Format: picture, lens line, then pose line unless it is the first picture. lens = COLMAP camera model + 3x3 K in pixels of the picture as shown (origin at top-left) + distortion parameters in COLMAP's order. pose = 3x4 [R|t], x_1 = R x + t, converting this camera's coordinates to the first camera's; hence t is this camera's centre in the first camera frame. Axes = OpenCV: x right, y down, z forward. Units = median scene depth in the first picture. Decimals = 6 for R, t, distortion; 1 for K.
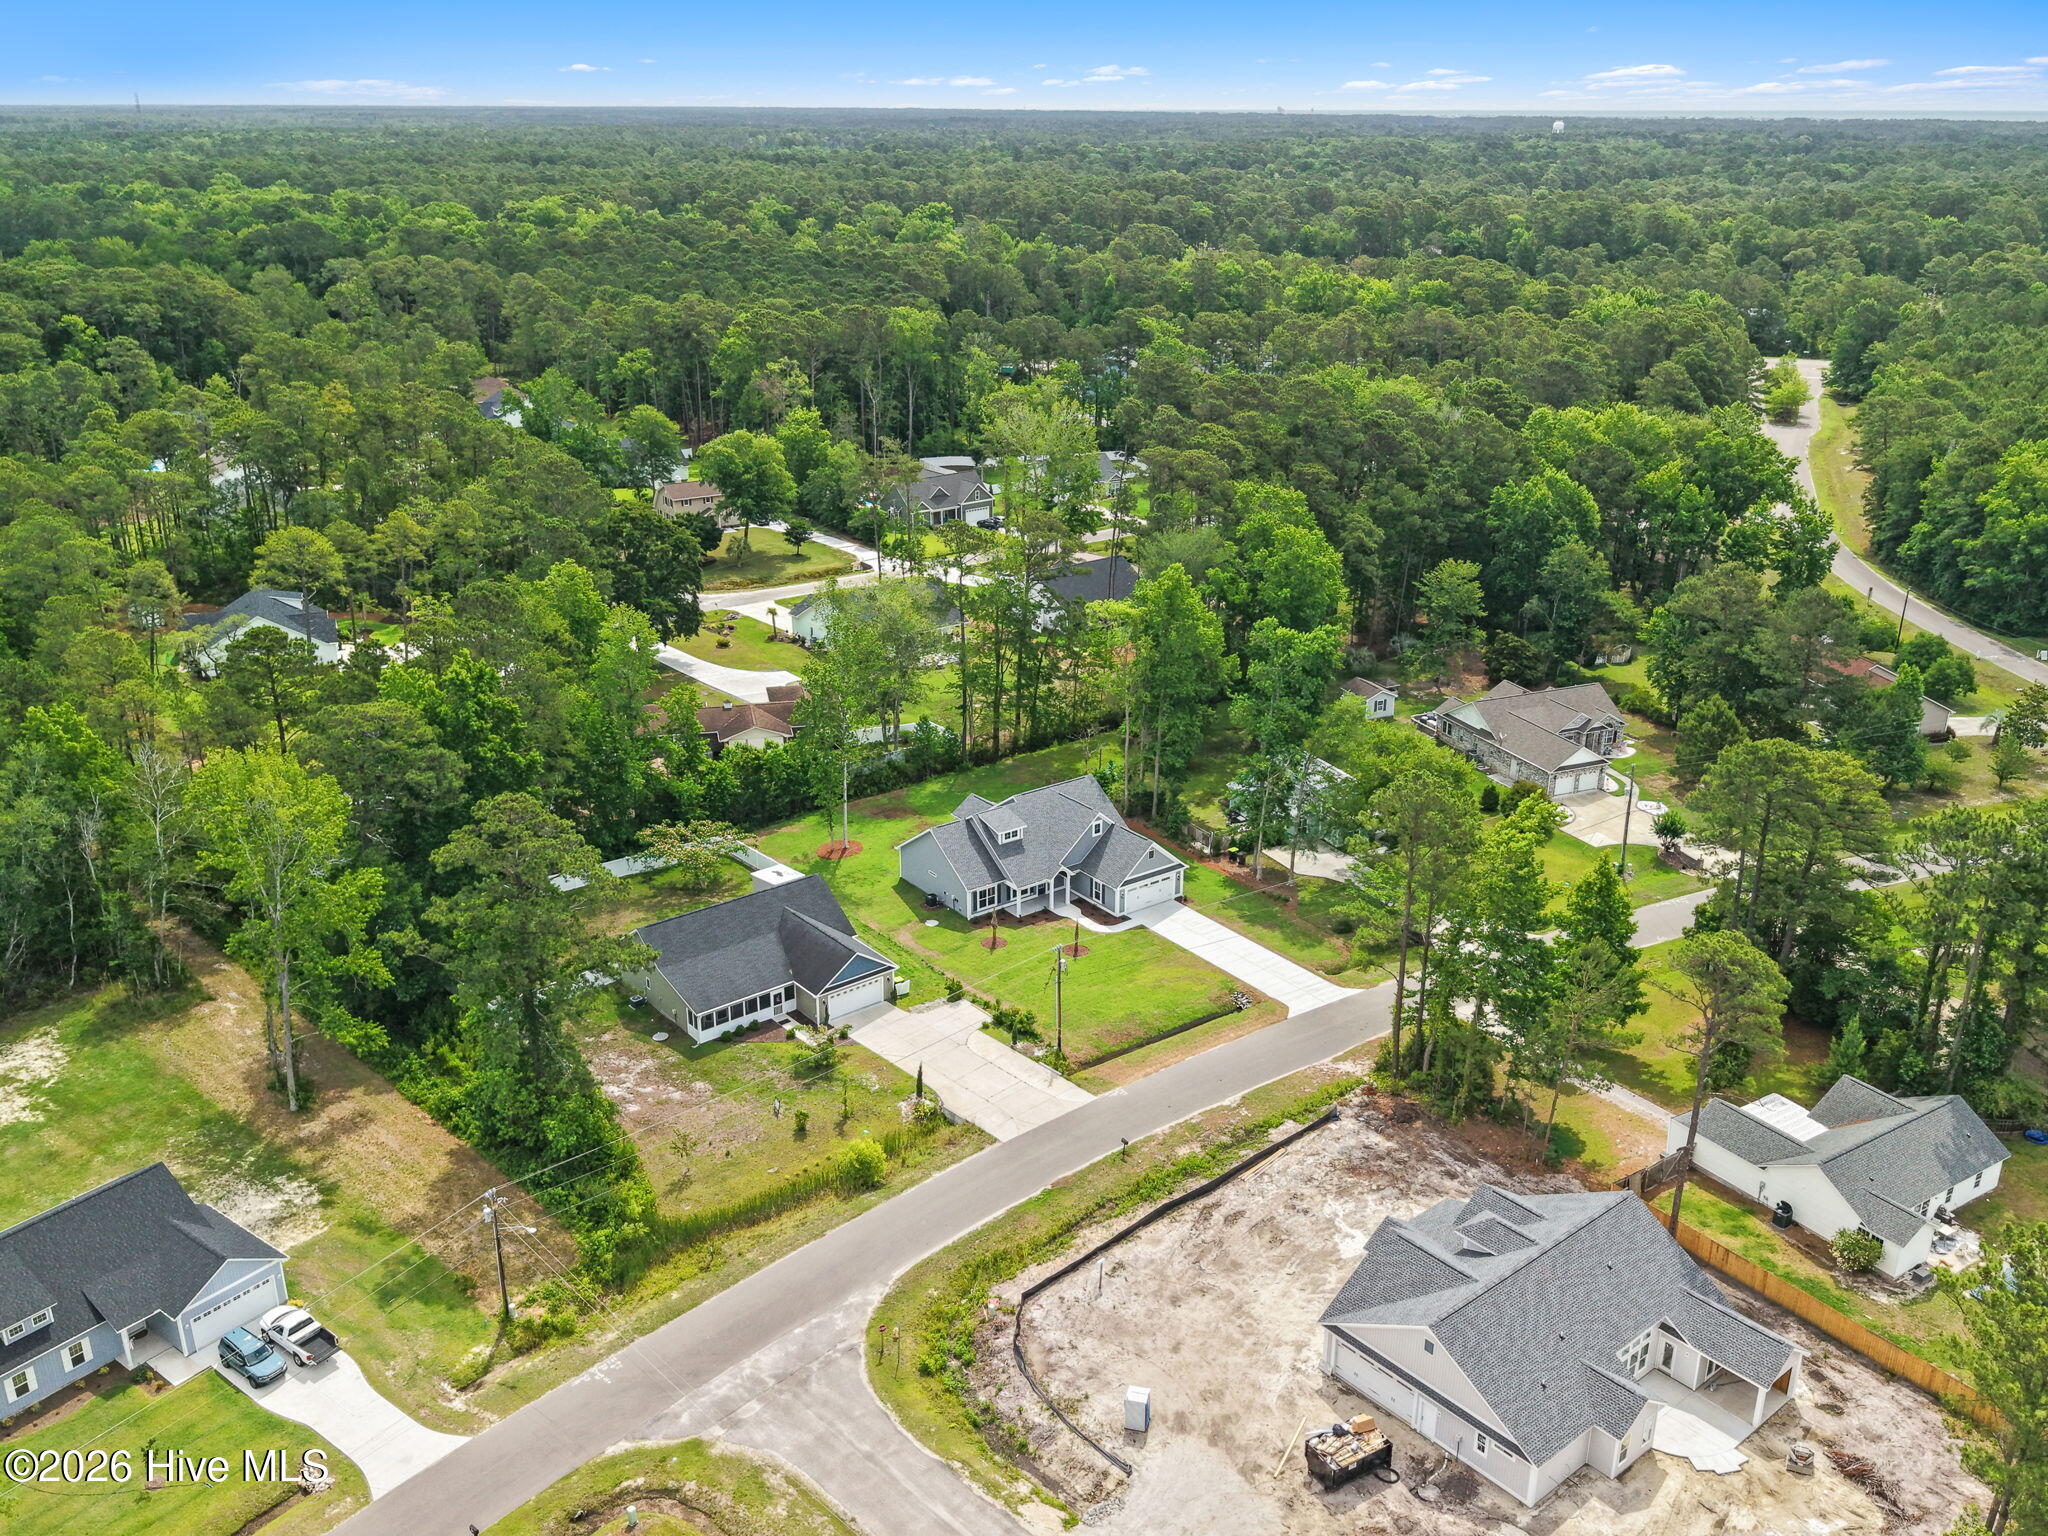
lens RADIAL K [[1745.3, 0, 1019.2], [0, 1745.3, 774.1], [0, 0, 1]] dist [0.029364, -0.028554]
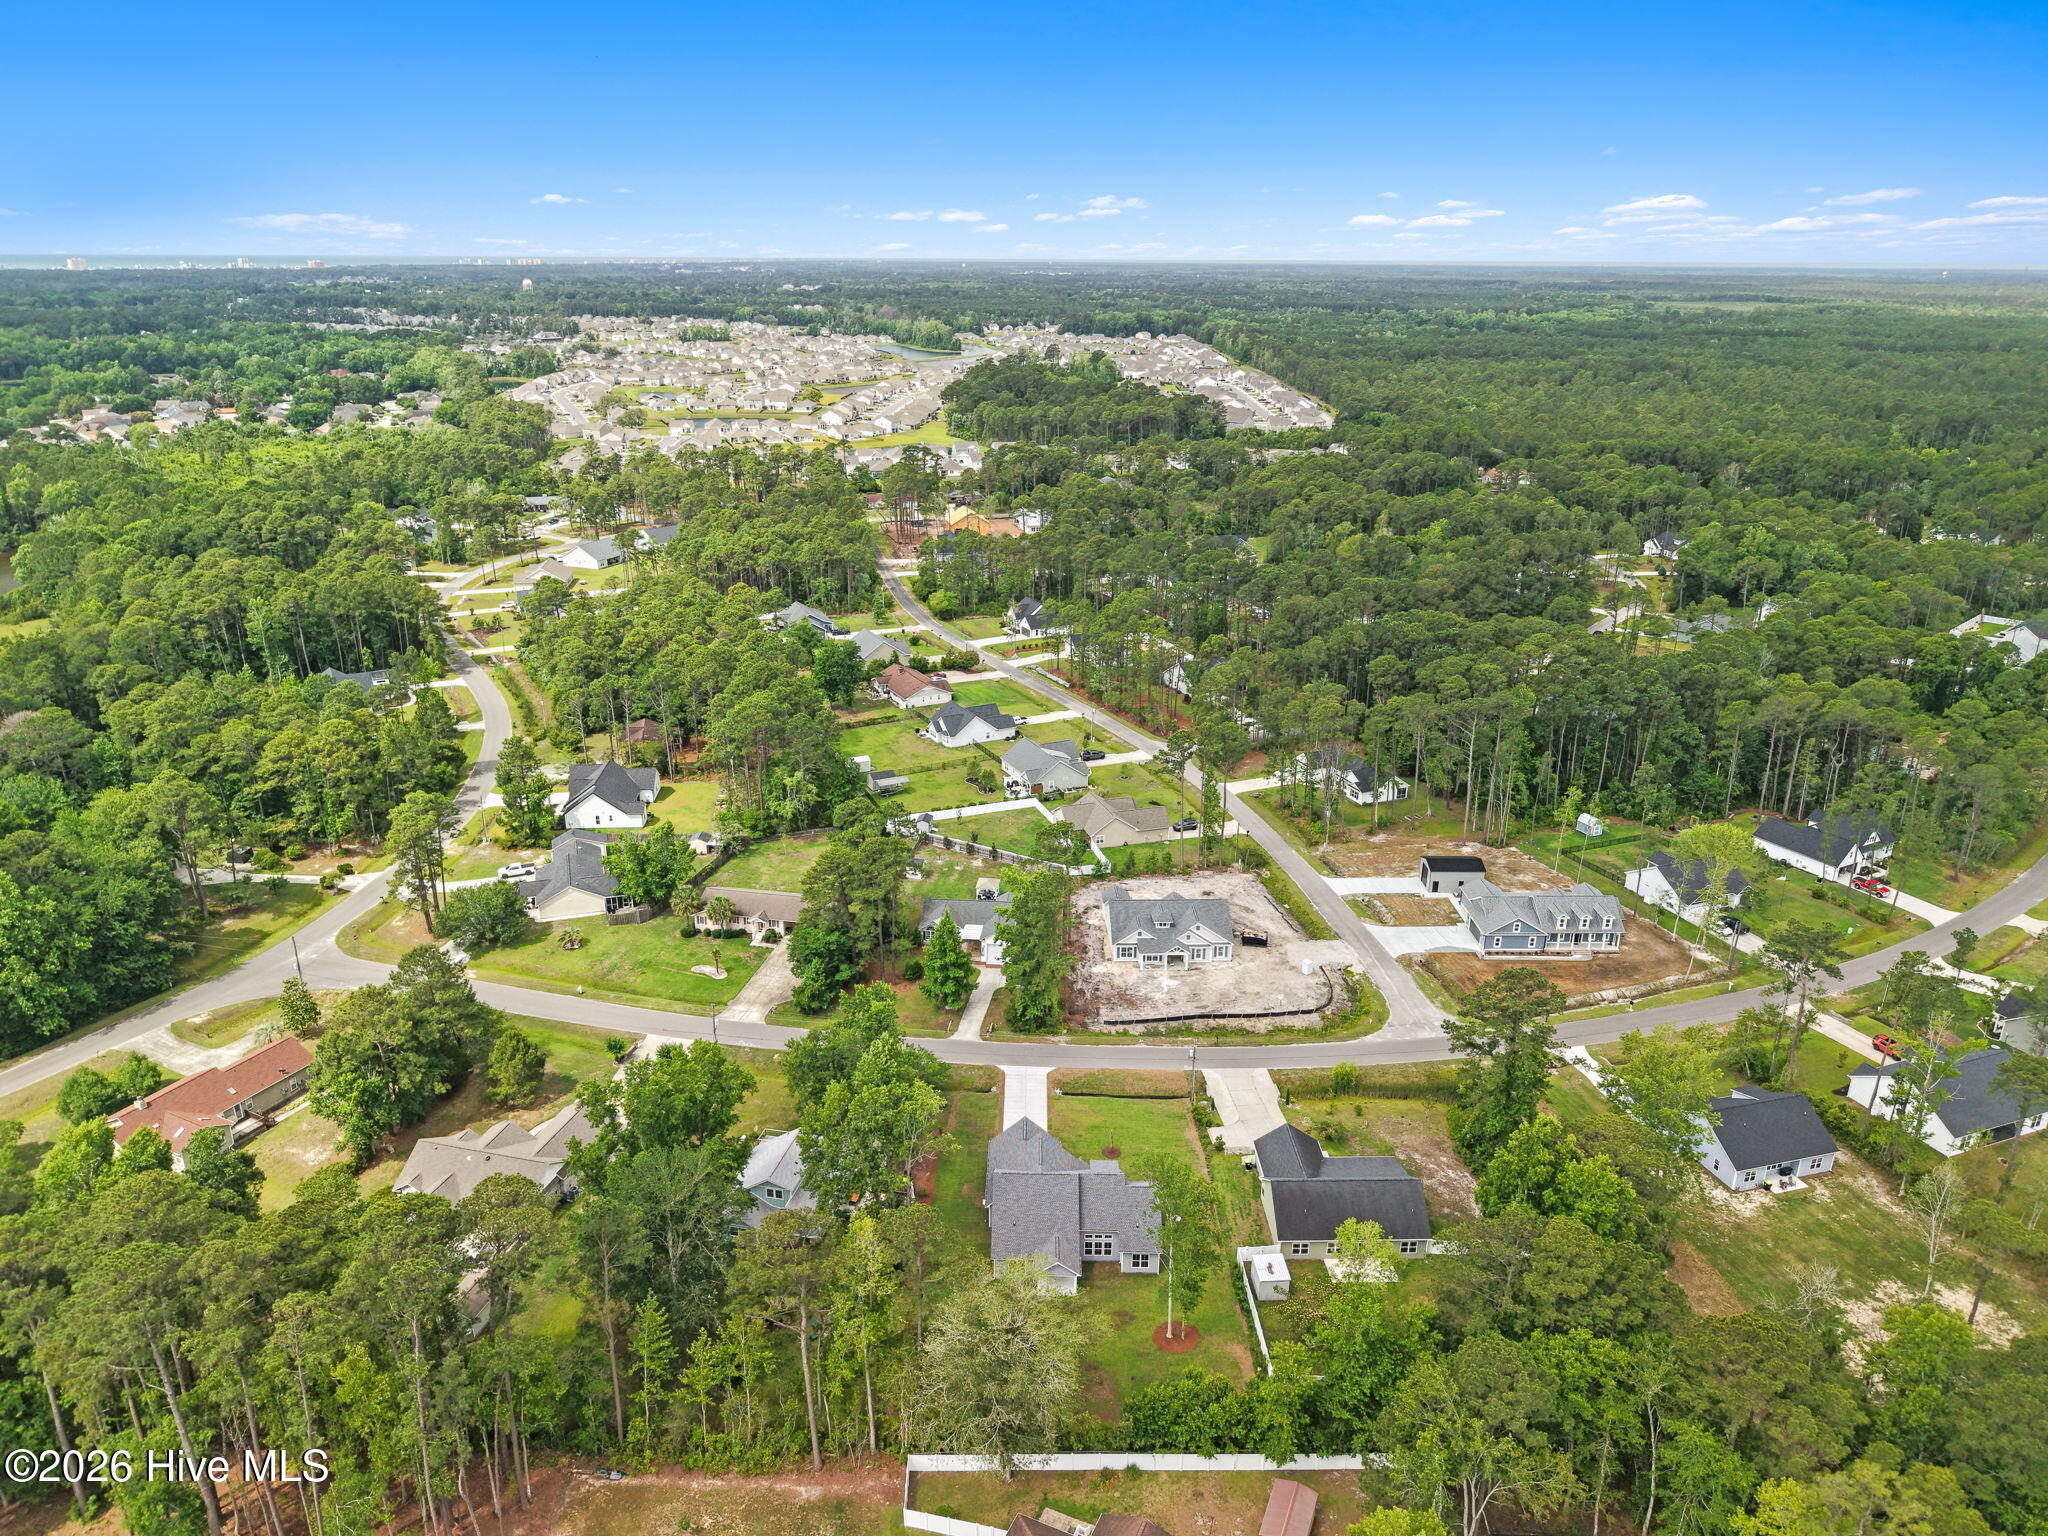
lens RADIAL K [[1386.2, 0, 1028.4], [0, 1386.2, 769.1], [0, 0, 1]] dist [0.031104, -0.034405]
pose [[-0.804970, -0.212662, 0.553894, -0.539459], [0.200532, 0.781101, 0.591327, -0.941810], [-0.558400, 0.587074, -0.586118, 1.713569]]
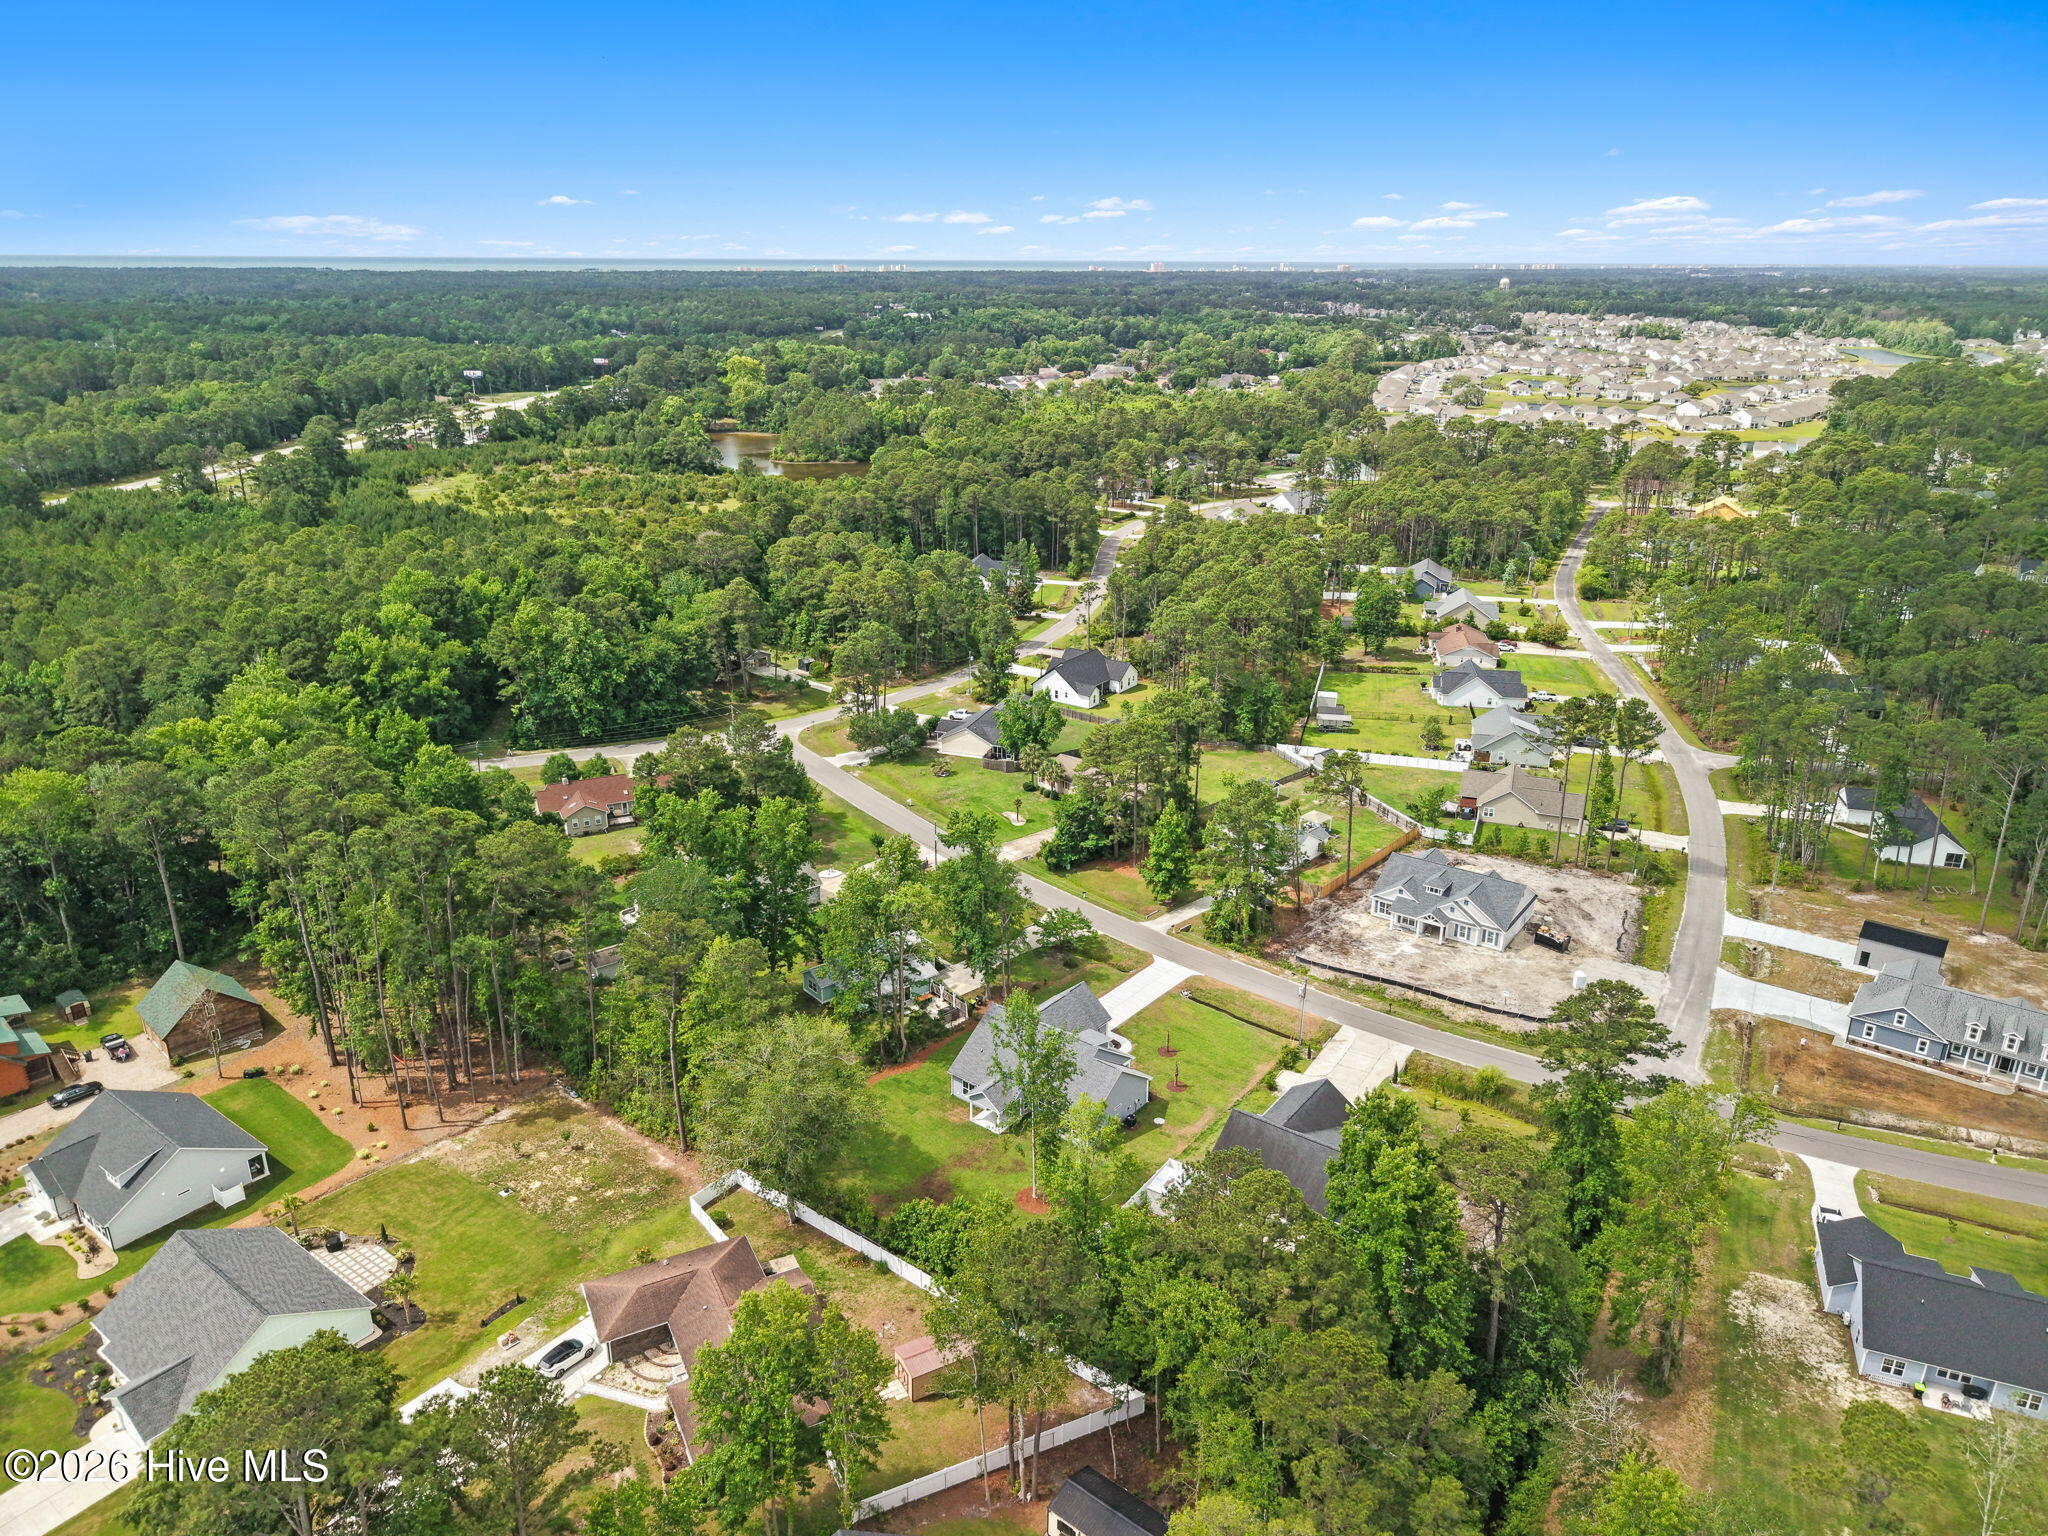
lens RADIAL K [[1396.7, 0, 1033.0], [0, 1396.7, 769.1], [0, 0, 1]] dist [0.003655, -0.003154]
pose [[-0.268402, -0.335187, 0.903111, -0.965841], [0.333953, 0.846996, 0.413610, -0.650807], [-0.903568, 0.412610, -0.115399, 1.269591]]
